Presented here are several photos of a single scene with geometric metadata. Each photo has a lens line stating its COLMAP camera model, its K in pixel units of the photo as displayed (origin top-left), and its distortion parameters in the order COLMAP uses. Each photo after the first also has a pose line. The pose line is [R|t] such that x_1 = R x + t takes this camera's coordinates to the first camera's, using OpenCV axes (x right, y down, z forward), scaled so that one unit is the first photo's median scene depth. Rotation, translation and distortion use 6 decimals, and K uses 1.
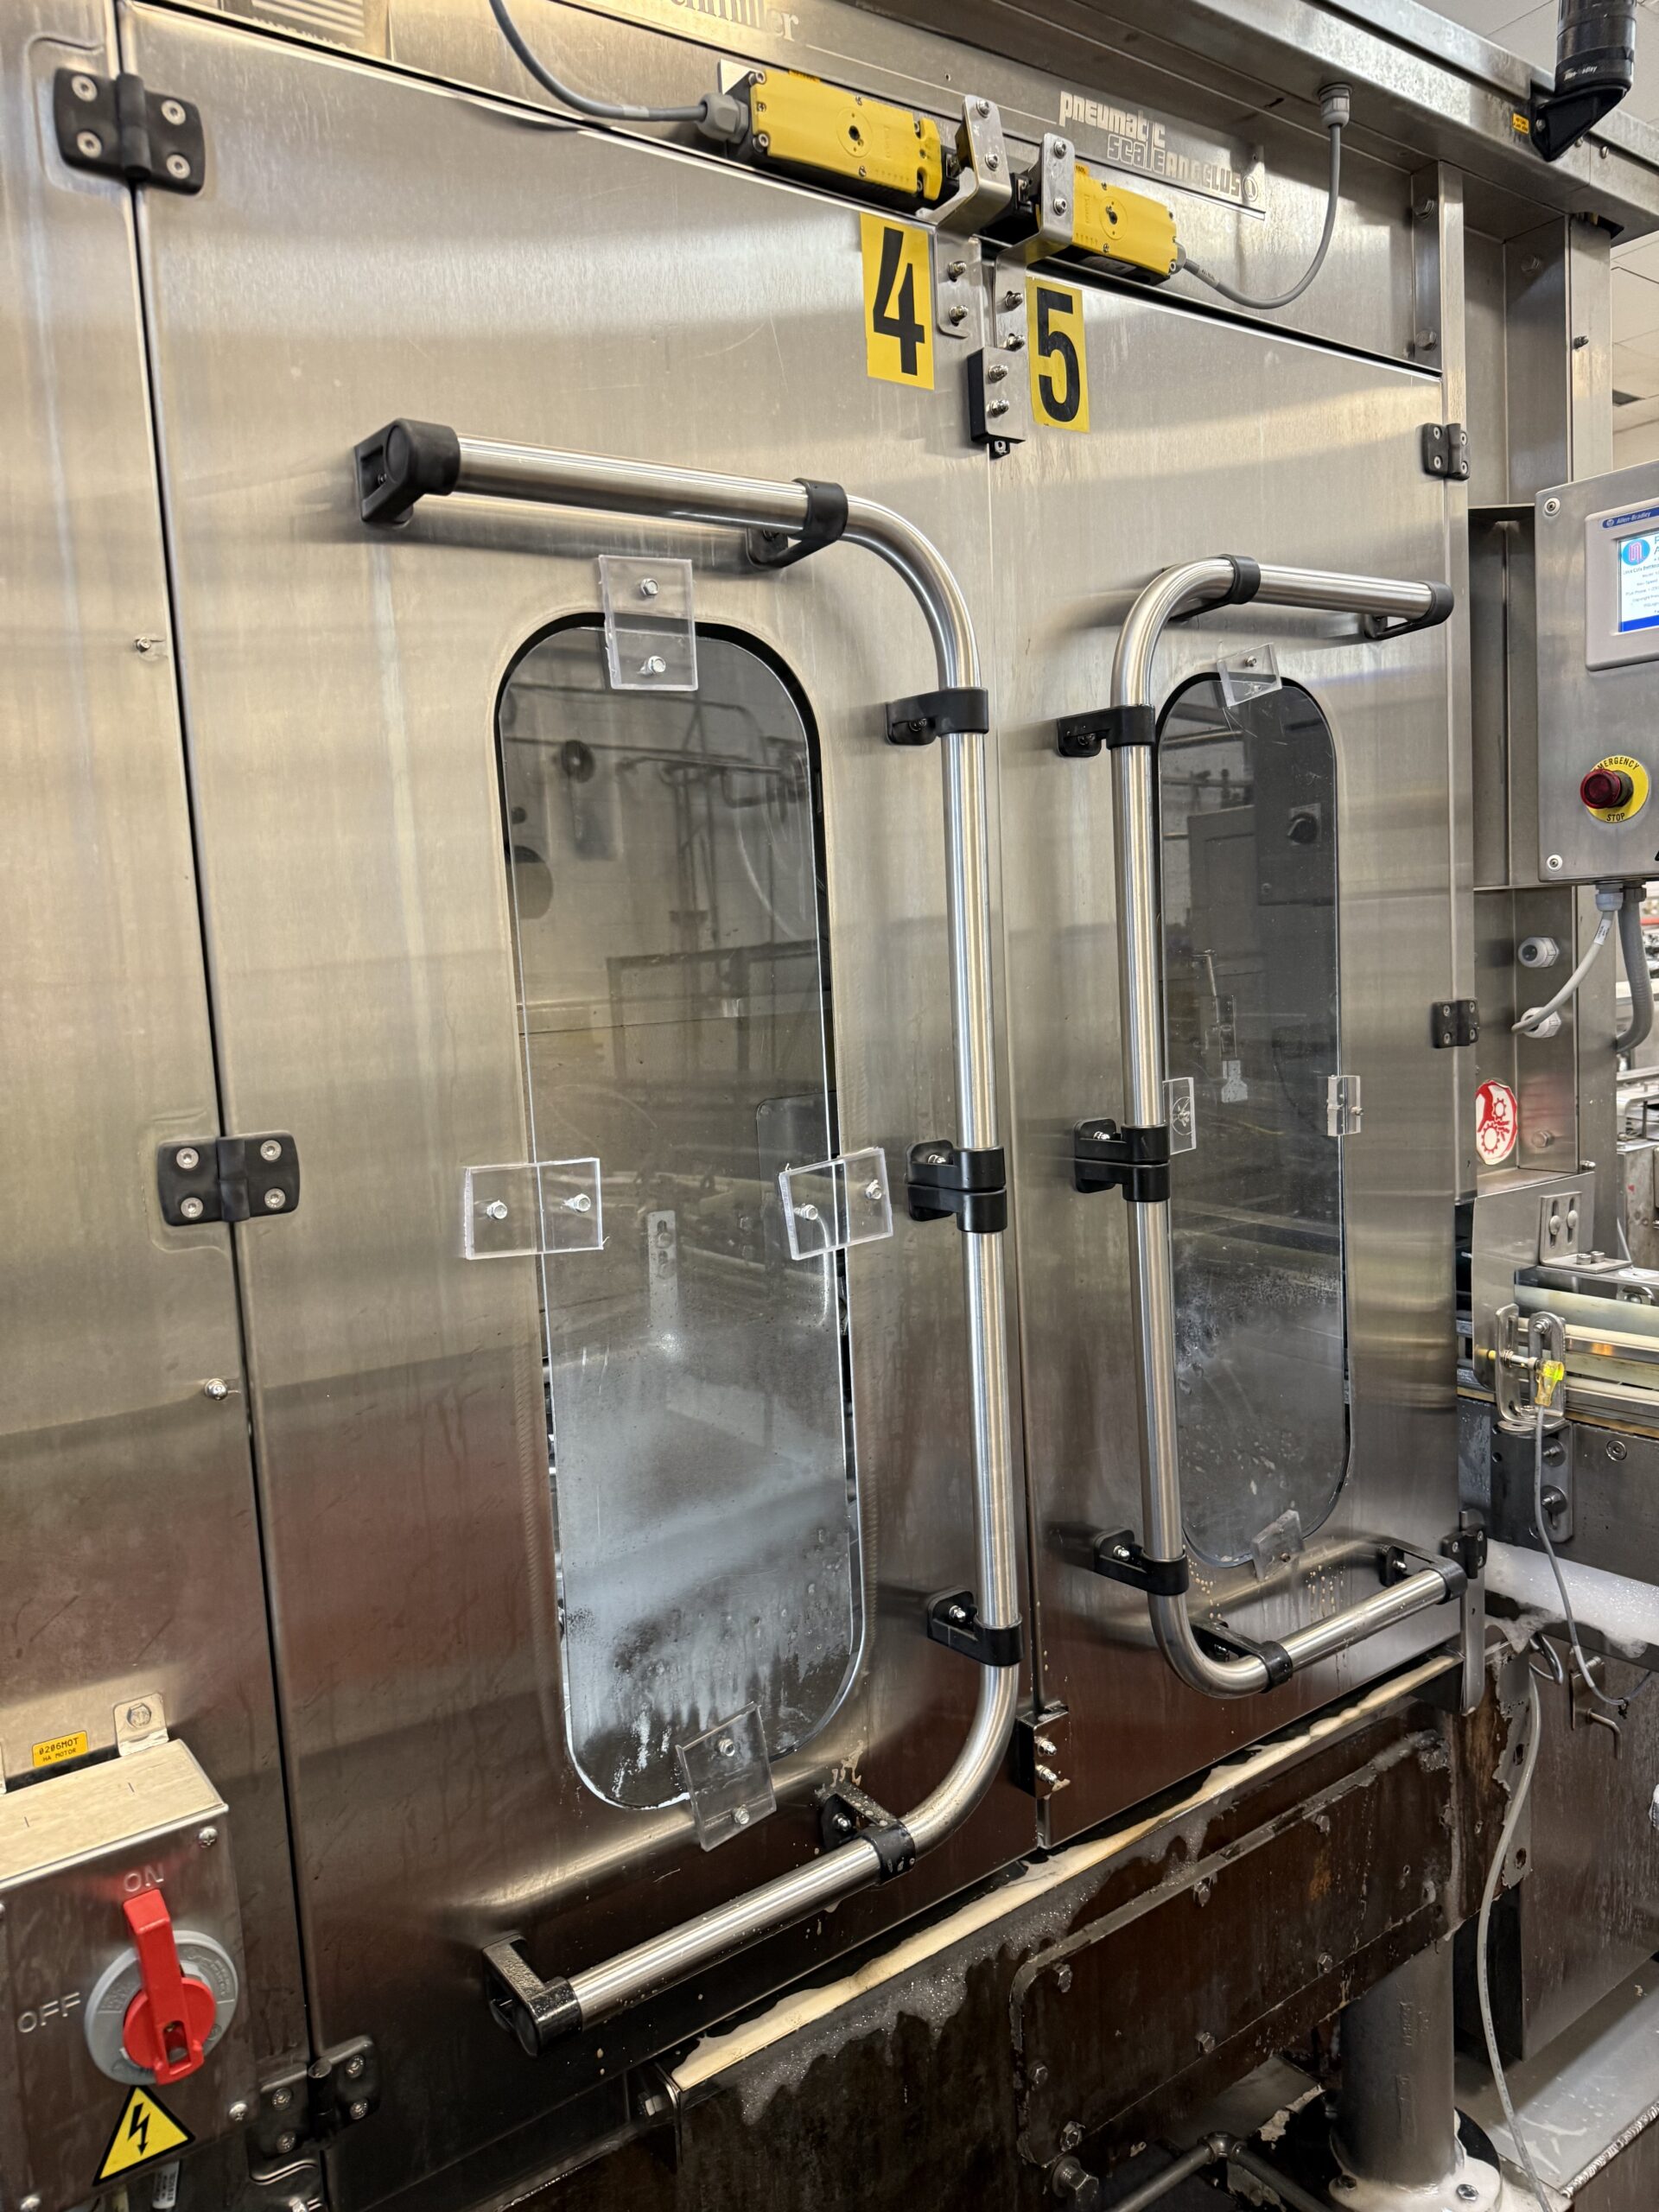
lens RADIAL K [[1556.9, 0, 826.2], [0, 1556.9, 1115.9], [0, 0, 1]] dist [0.077197, -0.104793]
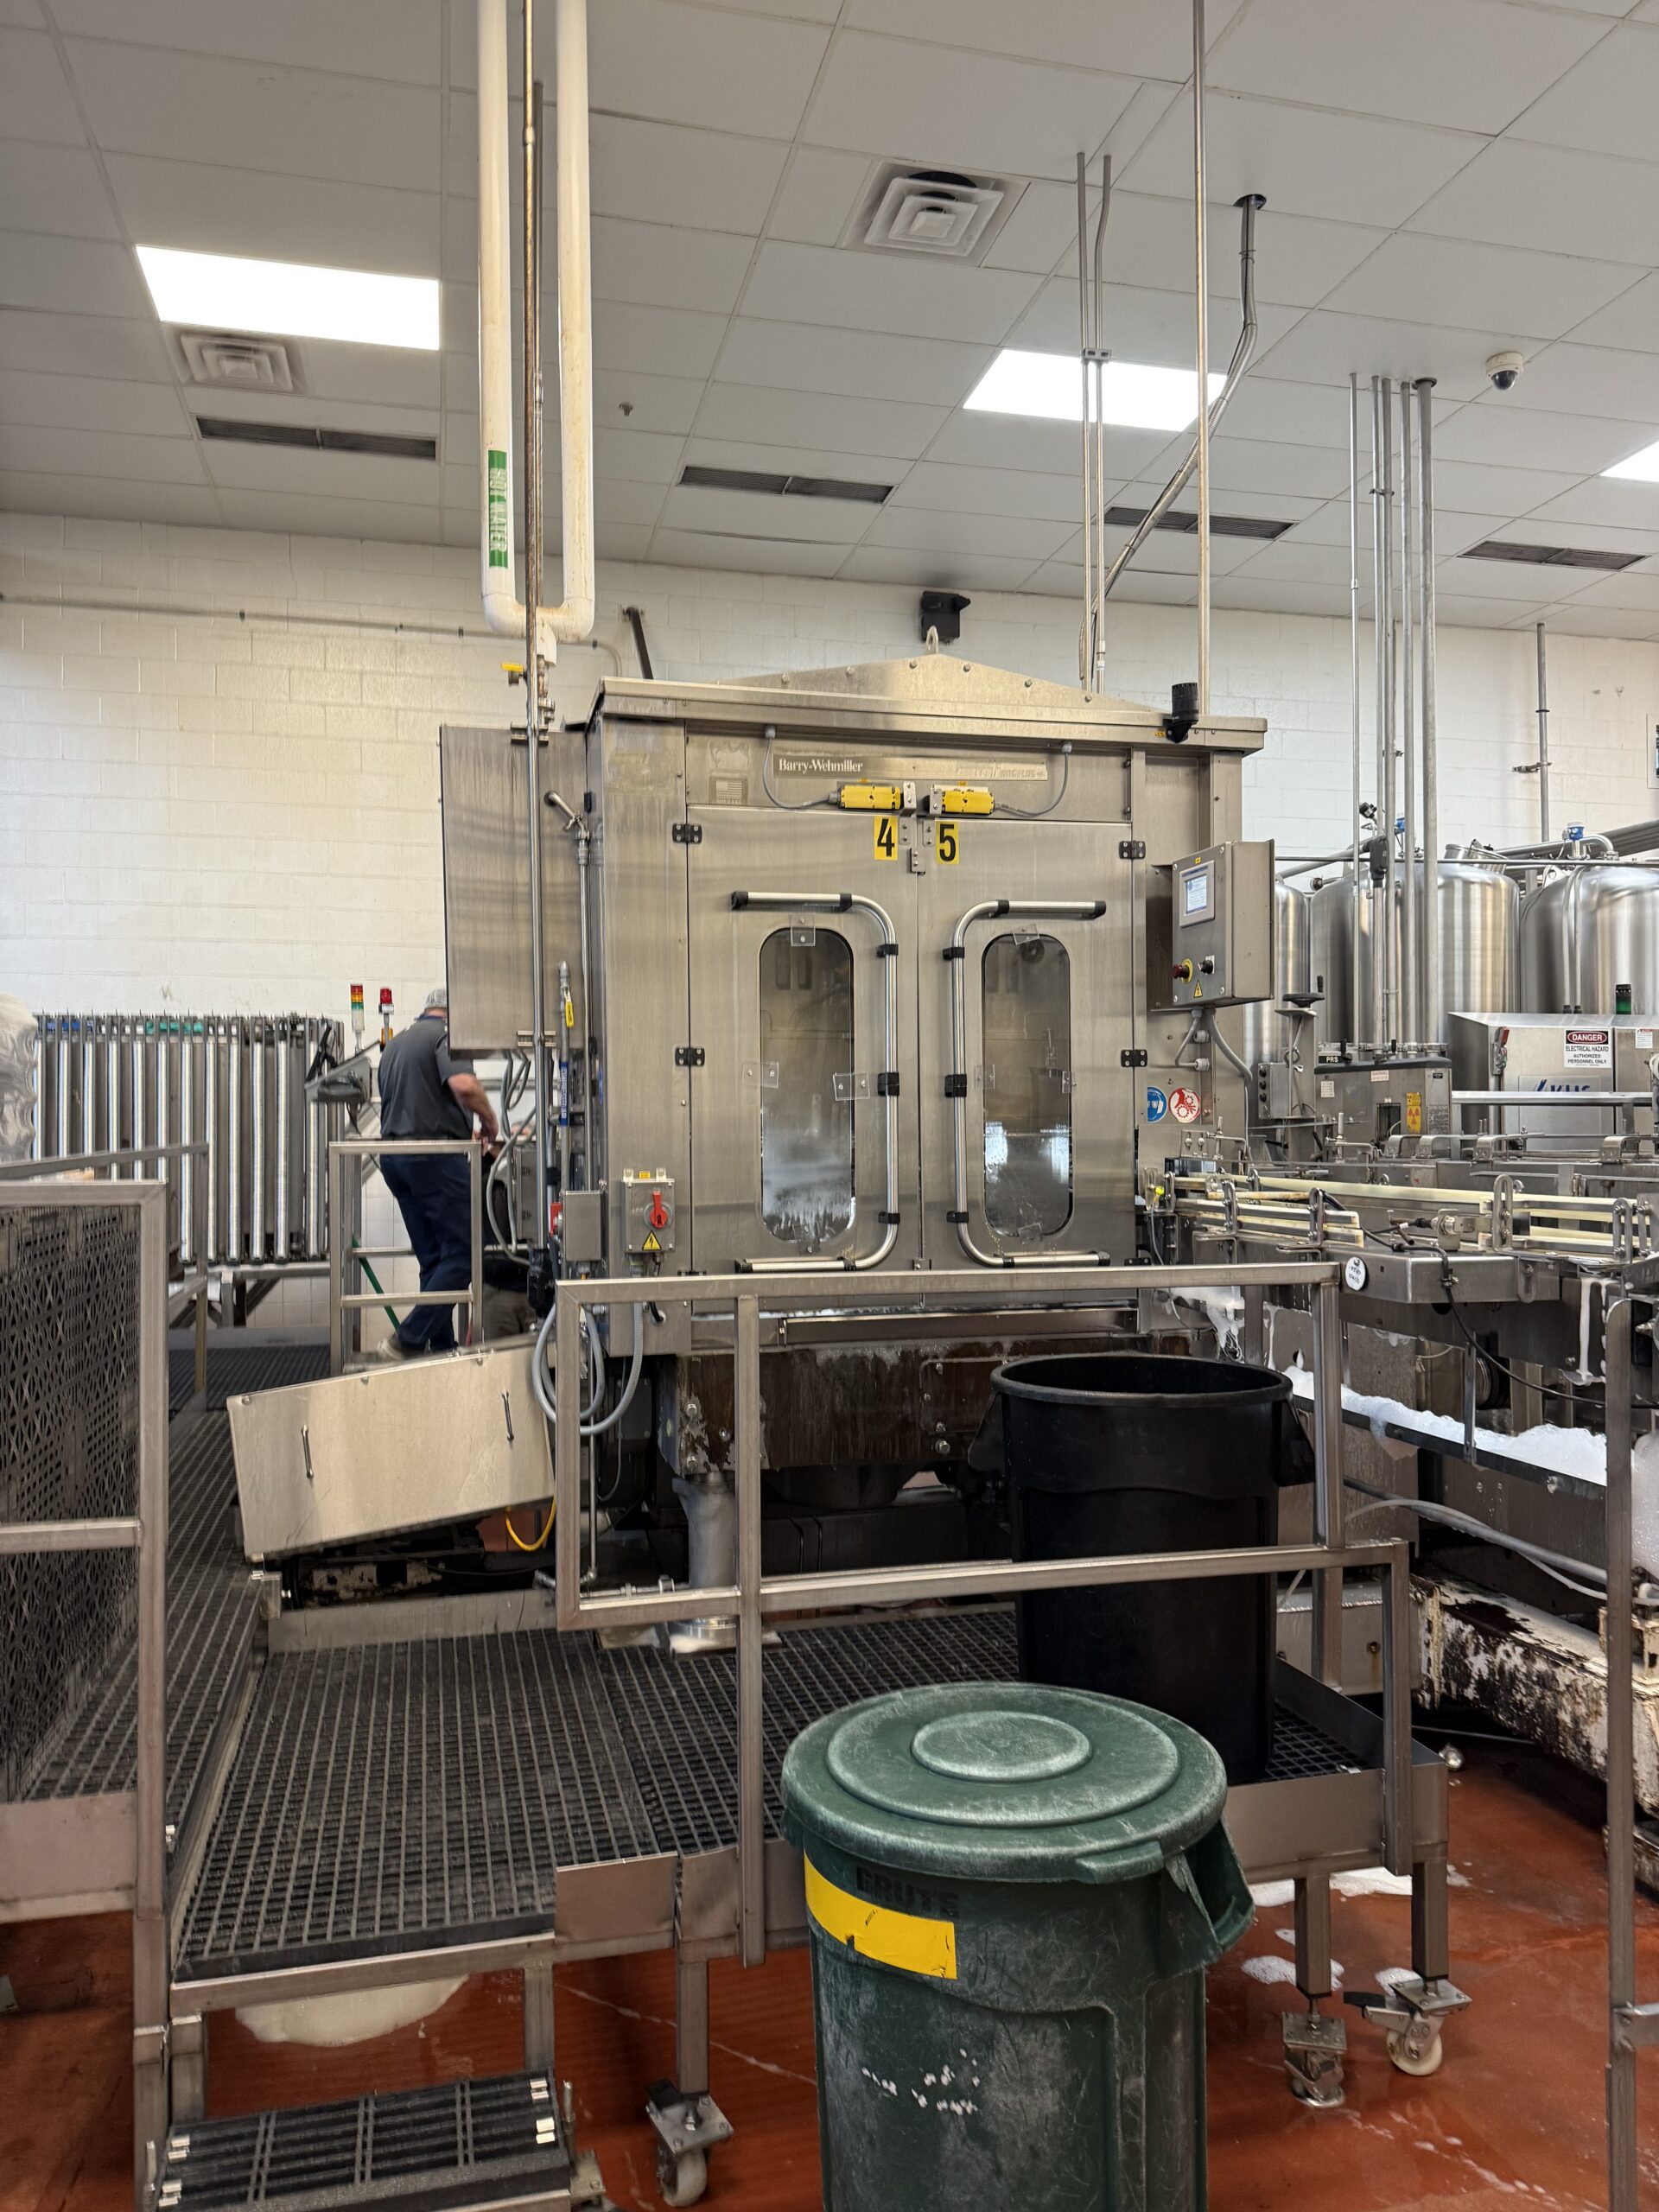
lens RADIAL K [[1552.2, 0, 820.7], [0, 1552.2, 1127.4], [0, 0, 1]] dist [0.079926, -0.108937]
pose [[0.931598, 0.046546, -0.360499, 1.116346], [-0.080609, 0.993528, -0.080031, 0.403075], [0.354440, 0.103616, 0.929320, -2.099265]]
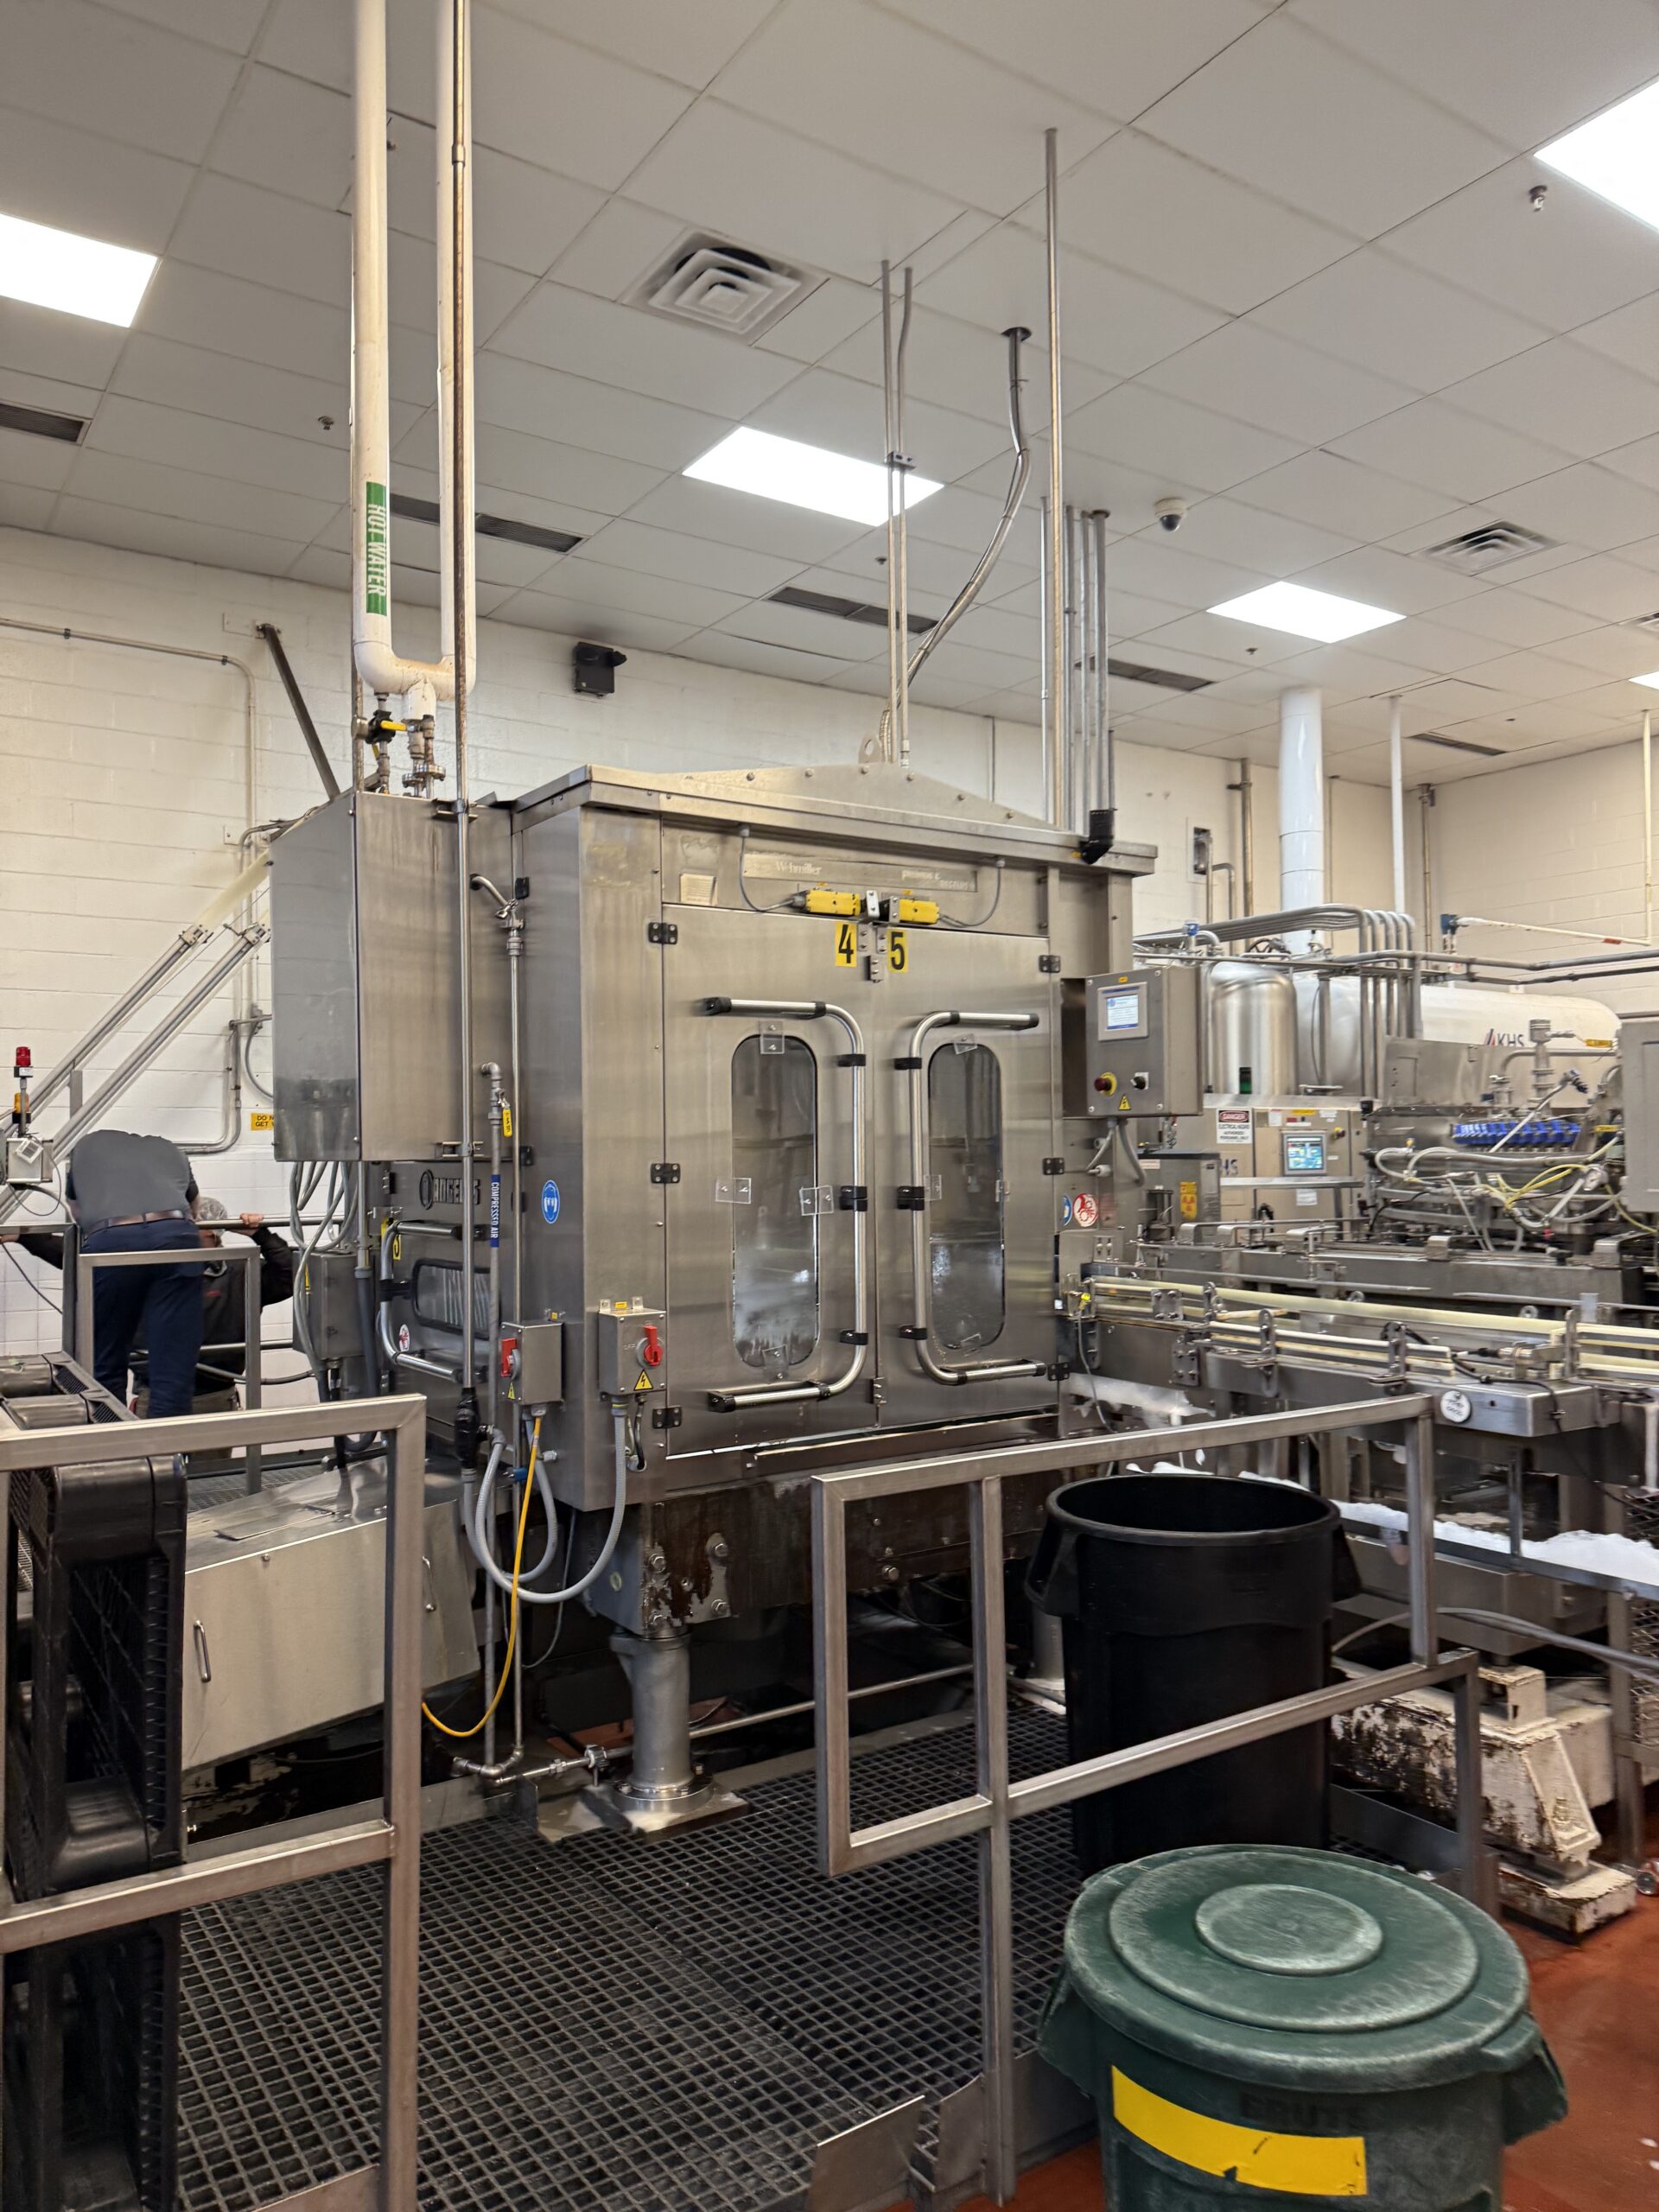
lens RADIAL K [[1556.9, 0, 826.2], [0, 1556.9, 1115.9], [0, 0, 1]] dist [0.077197, -0.104793]
pose [[0.998627, 0.042977, -0.029962, 0.111347], [-0.046495, 0.990584, -0.128768, 0.284145], [0.024146, 0.129984, 0.991222, -2.182256]]
